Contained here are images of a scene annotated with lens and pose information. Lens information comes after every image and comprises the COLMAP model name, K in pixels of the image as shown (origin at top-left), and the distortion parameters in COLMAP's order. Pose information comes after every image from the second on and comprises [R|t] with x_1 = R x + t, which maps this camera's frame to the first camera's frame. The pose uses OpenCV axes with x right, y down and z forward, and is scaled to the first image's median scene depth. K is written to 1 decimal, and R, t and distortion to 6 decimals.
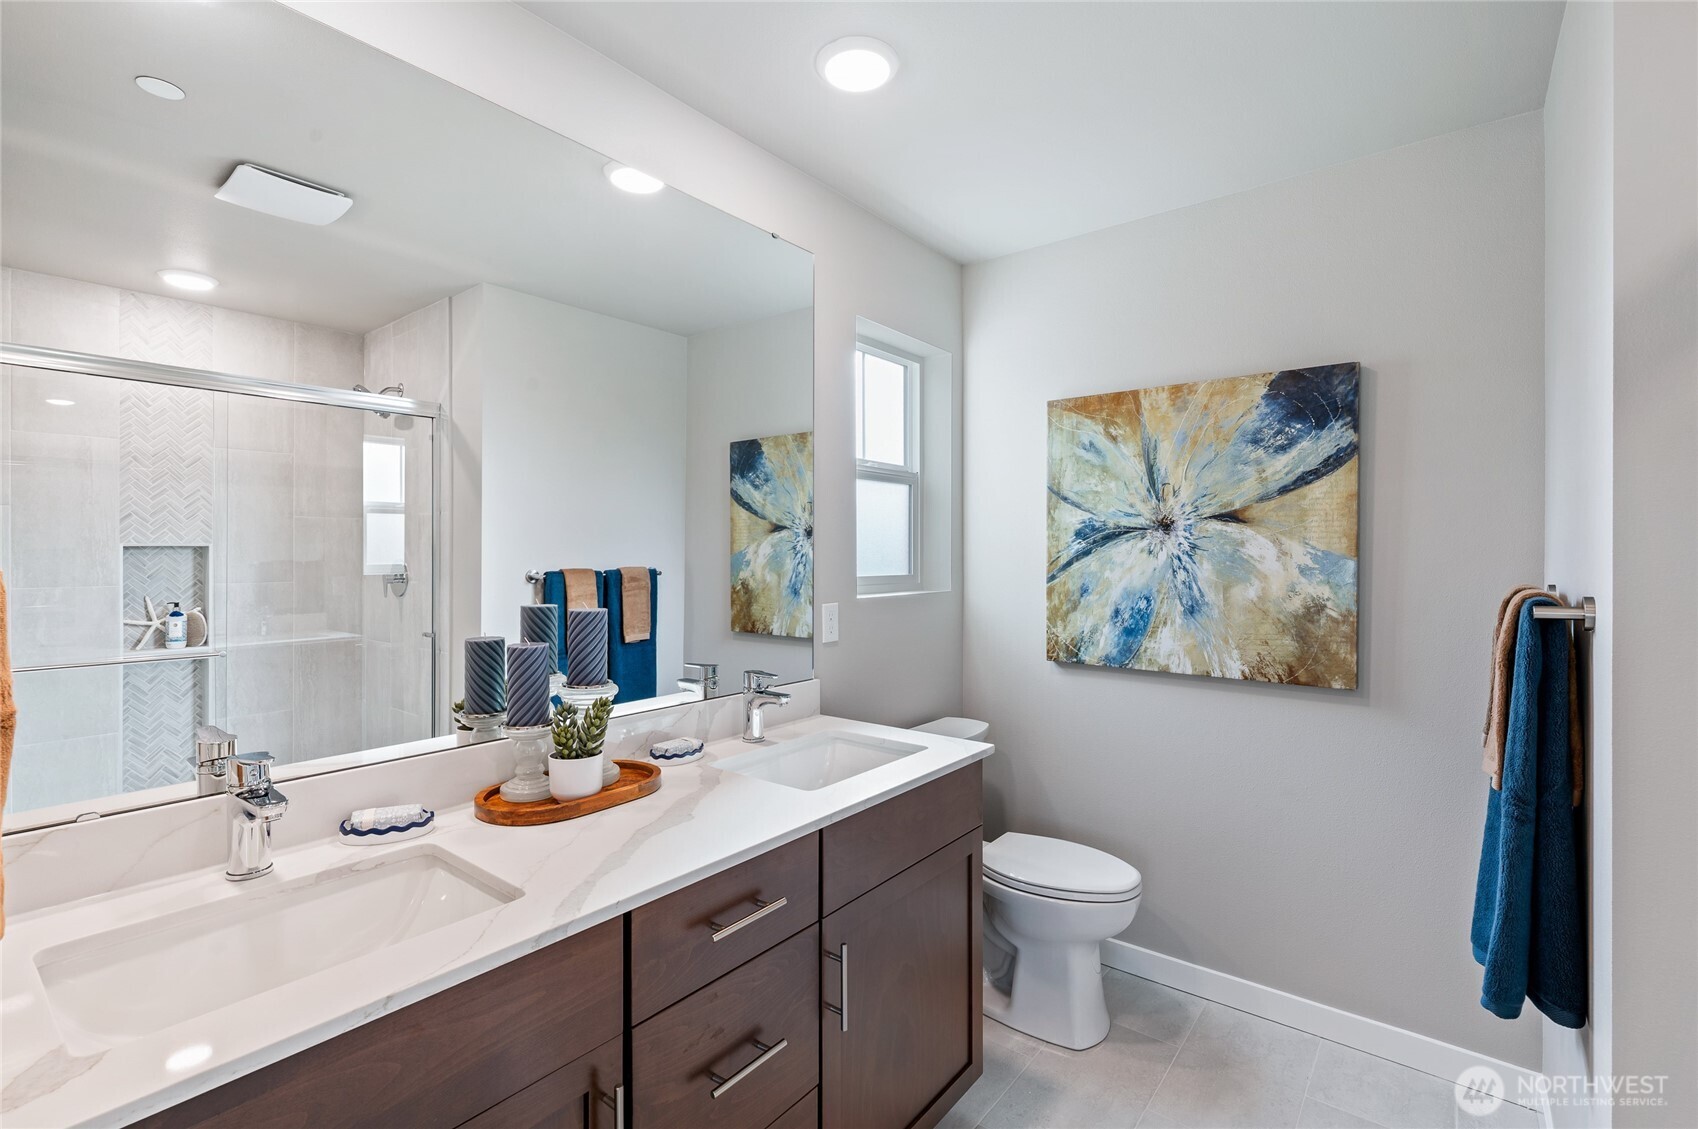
lens RADIAL K [[770.6, 0, 850.0], [0, 770.6, 559.9], [0, 0, 1]] dist [0.000387, -0.000001]
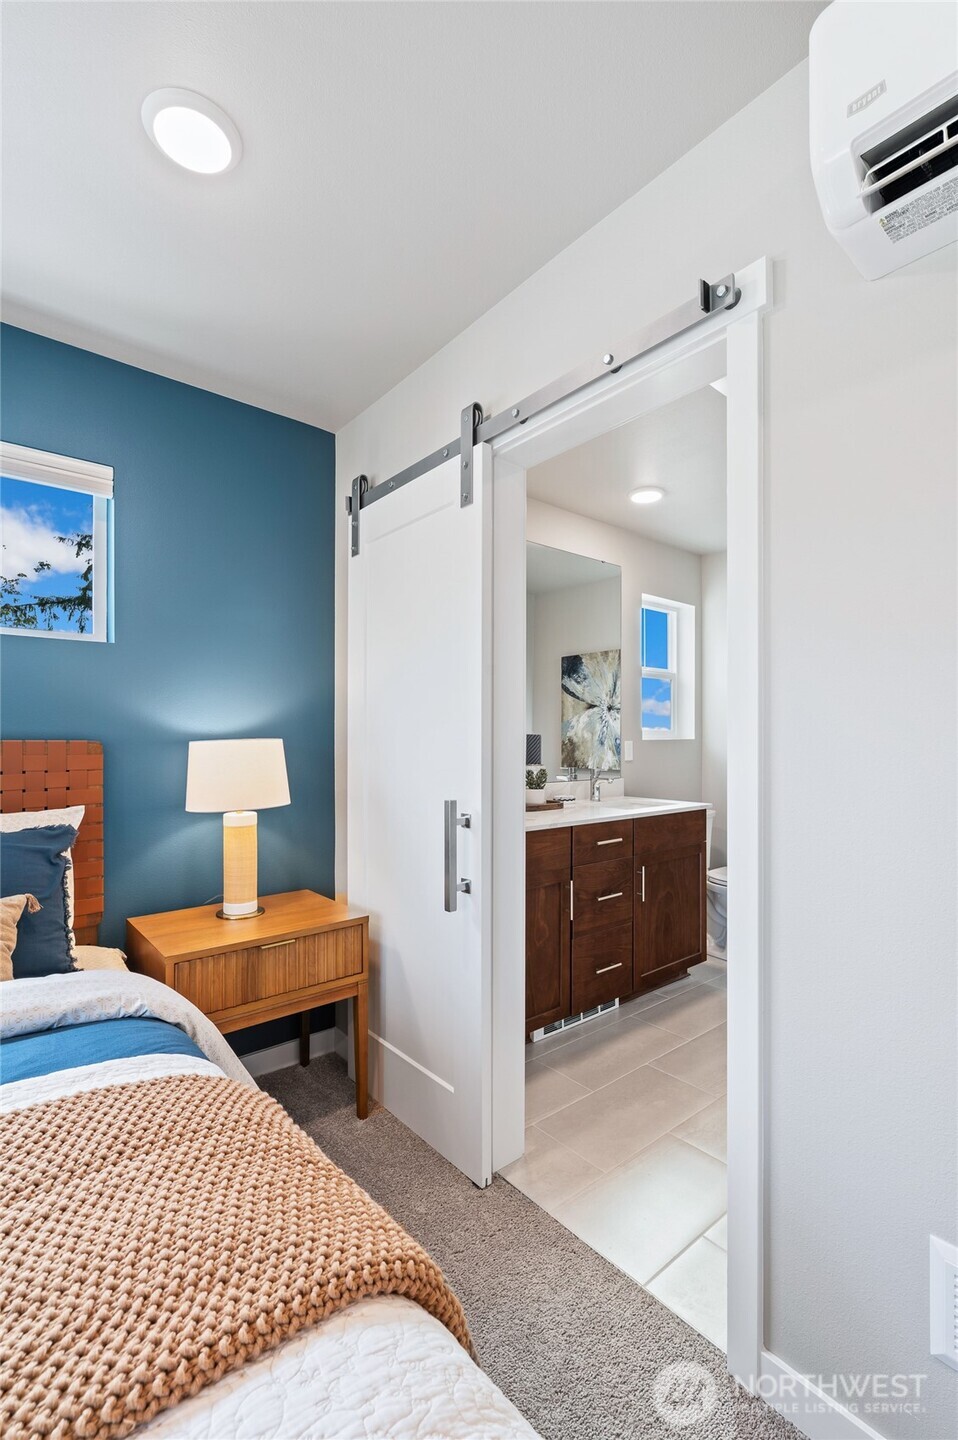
lens RADIAL K [[653.5, 0, 486.4], [0, 653.5, 743.7], [0, 0, 1]] dist [0.000387, -0.000001]
pose [[0.980593, 0.002543, -0.196036, -0.036520], [-0.002591, 0.999997, 0.000013, 0.042309], [0.196036, 0.000495, 0.980597, -0.473104]]
